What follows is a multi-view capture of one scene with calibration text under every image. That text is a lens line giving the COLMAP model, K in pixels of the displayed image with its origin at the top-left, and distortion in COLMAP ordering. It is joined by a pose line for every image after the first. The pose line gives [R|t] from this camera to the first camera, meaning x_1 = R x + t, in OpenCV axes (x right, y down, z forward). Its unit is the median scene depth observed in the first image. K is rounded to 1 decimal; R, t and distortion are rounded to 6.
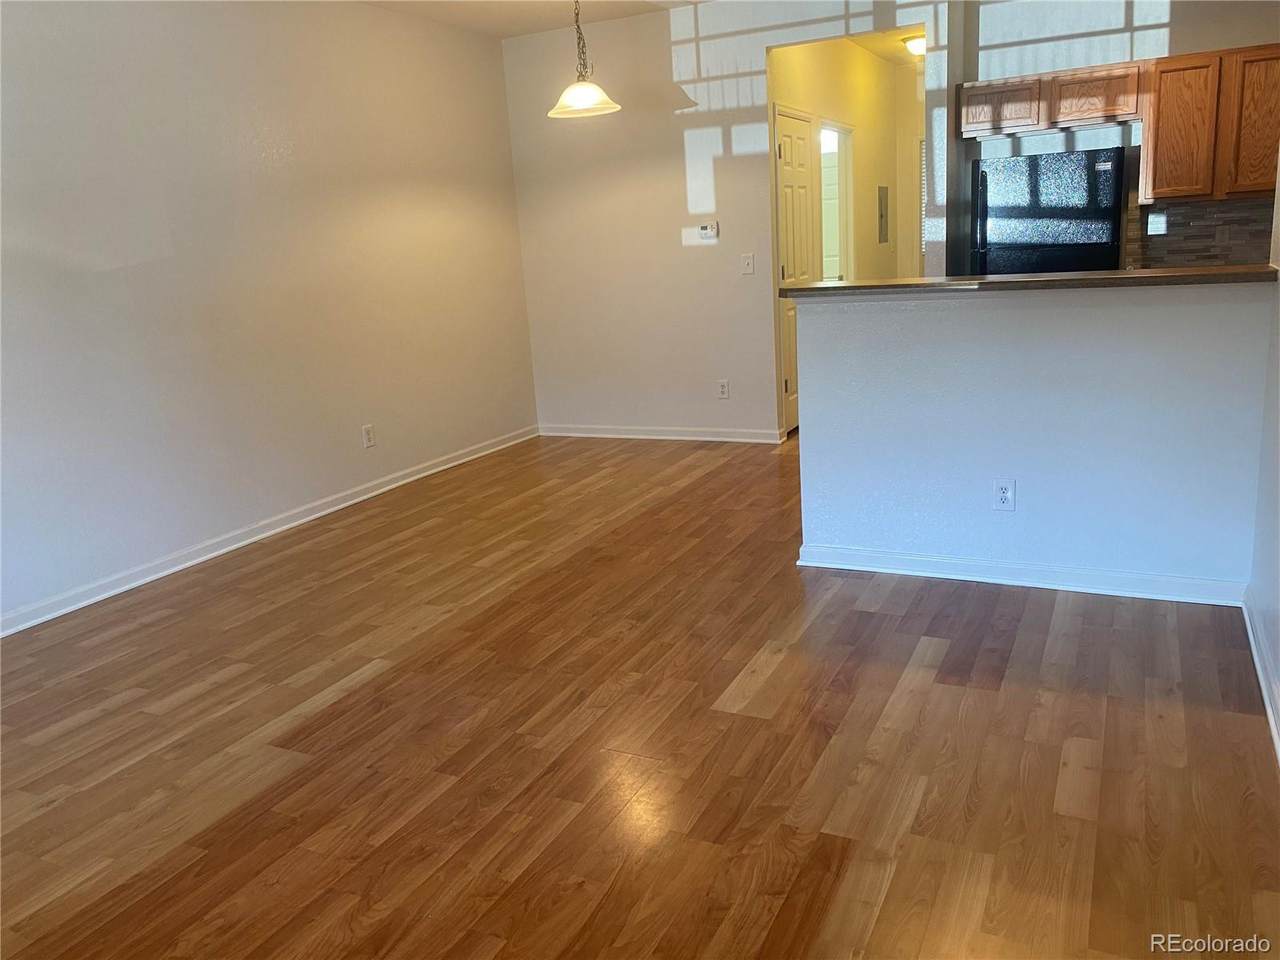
lens RADIAL K [[978.4, 0, 641.0], [0, 978.4, 478.4], [0, 0, 1]] dist [-0.015867, -0.010180]
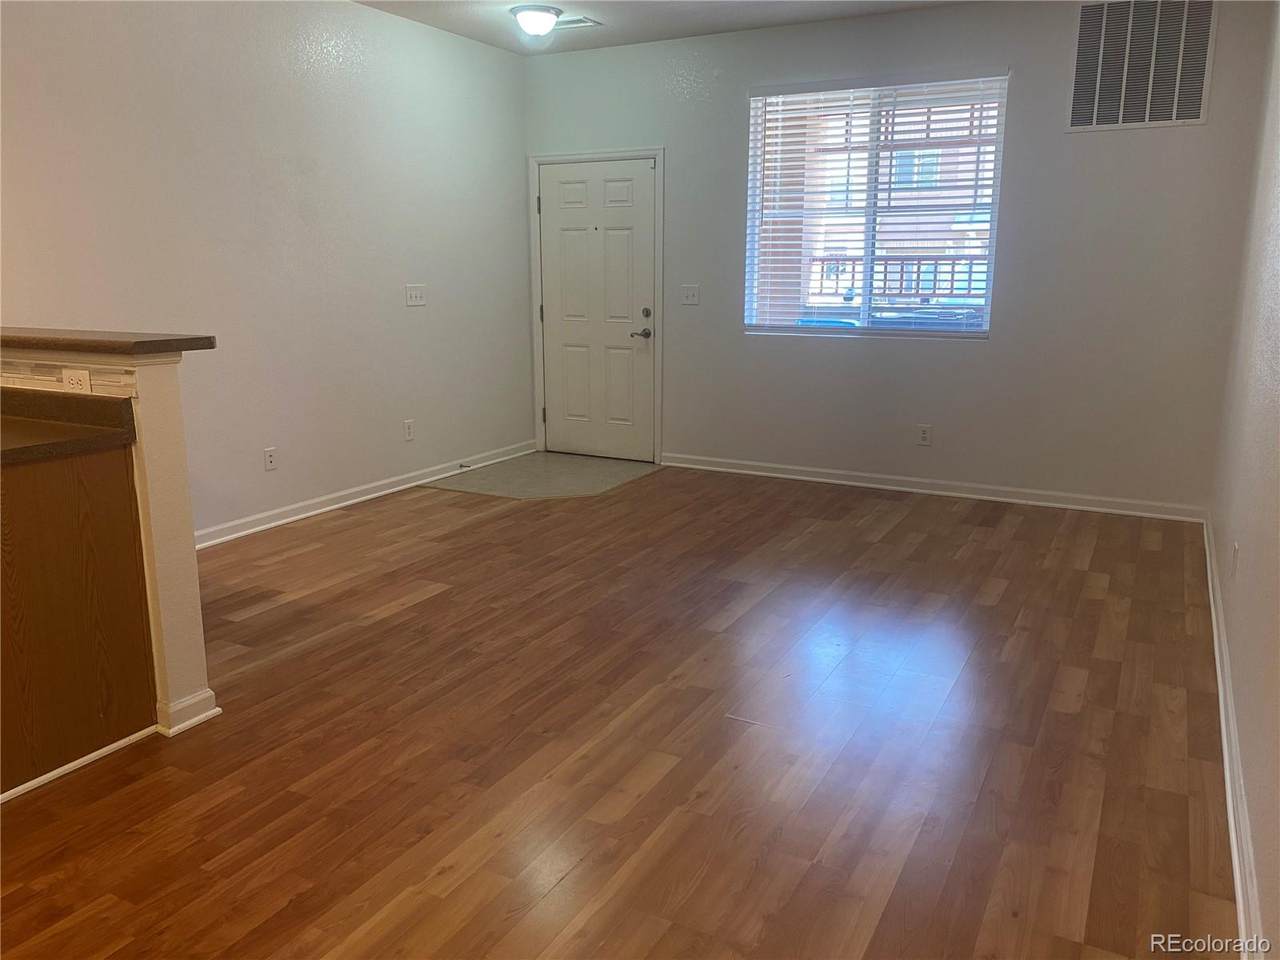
lens RADIAL K [[978.4, 0, 640.2], [0, 978.4, 479.4], [0, 0, 1]] dist [-0.015867, -0.010180]
pose [[-0.998291, 0.043339, 0.039213, -0.226044], [0.056046, 0.900160, 0.431939, -0.434979], [-0.016578, 0.433399, -0.901050, 1.872660]]
